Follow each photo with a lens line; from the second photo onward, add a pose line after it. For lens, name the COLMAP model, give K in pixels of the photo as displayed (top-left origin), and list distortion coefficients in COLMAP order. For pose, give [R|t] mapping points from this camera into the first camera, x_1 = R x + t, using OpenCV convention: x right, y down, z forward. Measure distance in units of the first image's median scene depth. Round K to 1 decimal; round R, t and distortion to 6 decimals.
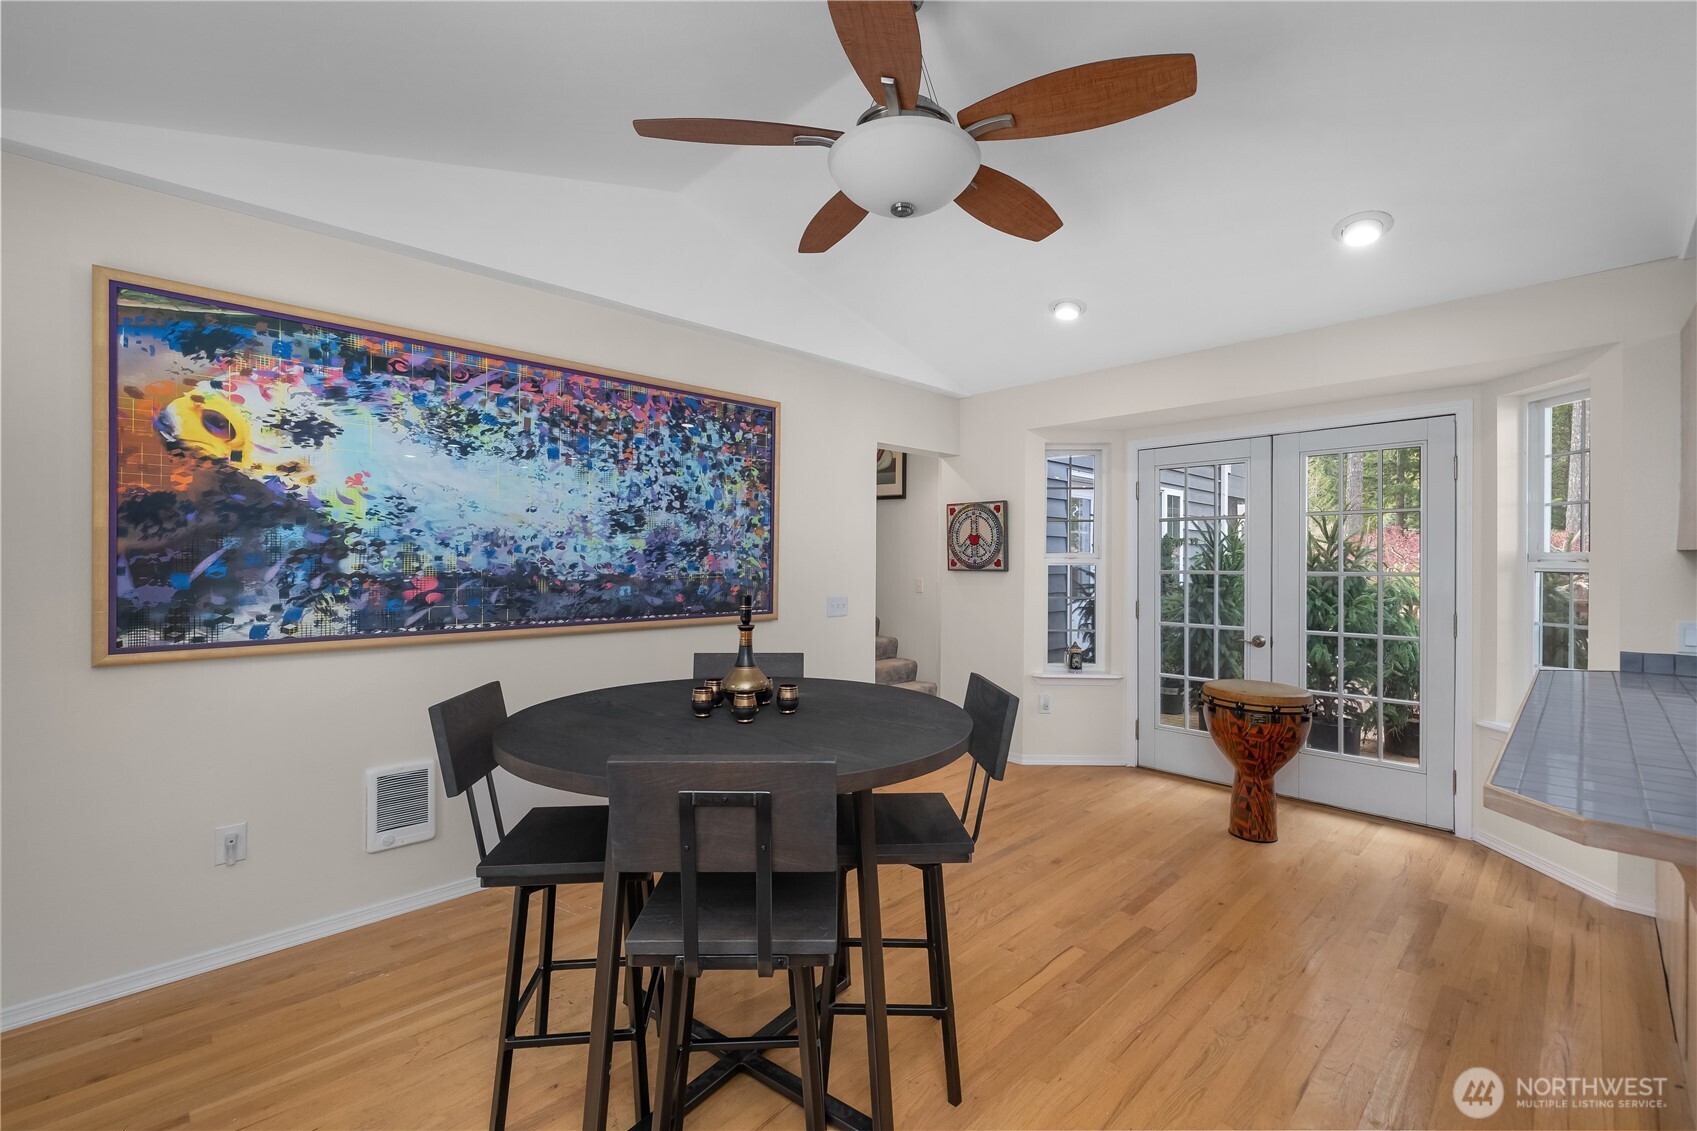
lens RADIAL K [[731.1, 0, 849.5], [0, 731.1, 559.1], [0, 0, 1]] dist [0.000913, 0.000037]
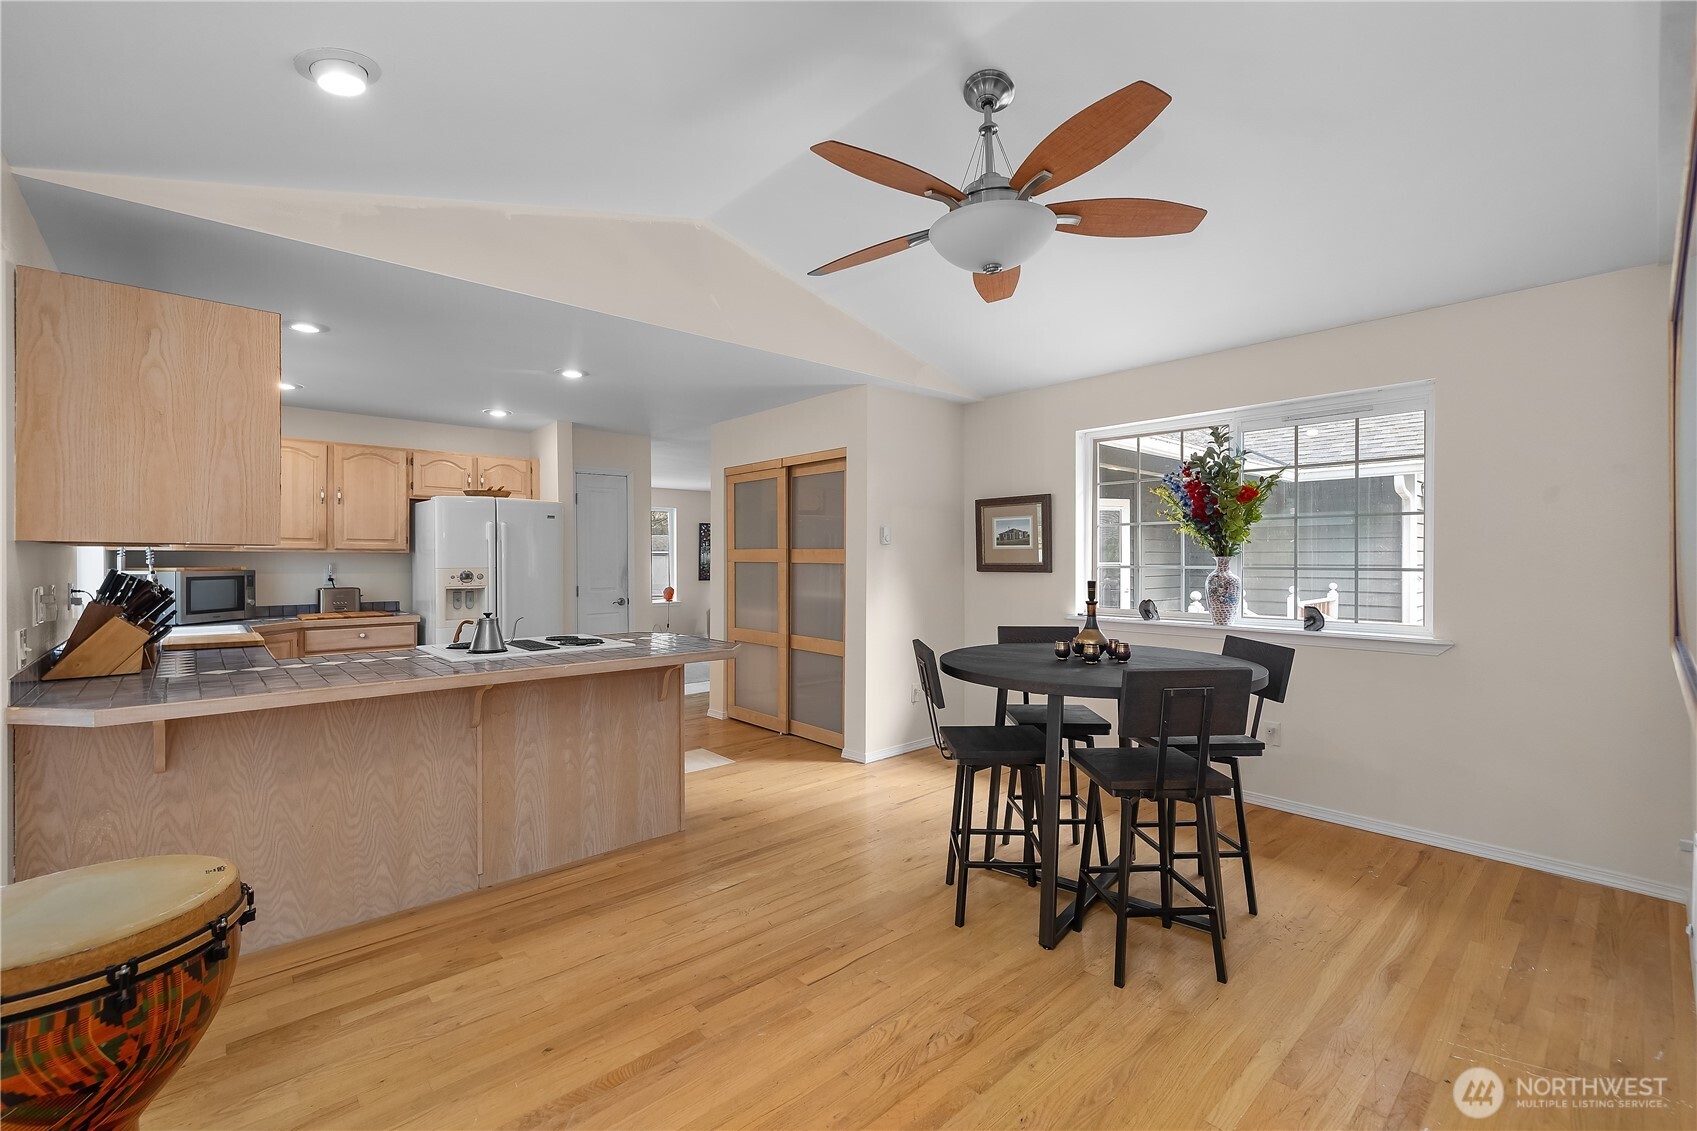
lens RADIAL K [[731.1, 0, 851.2], [0, 731.1, 564.6], [0, 0, 1]] dist [0.000913, 0.000037]
pose [[-0.999297, -0.004017, 0.037284, 0.256084], [-0.003781, 0.999972, 0.006400, 0.007087], [-0.037309, 0.006254, -0.999284, 2.209346]]
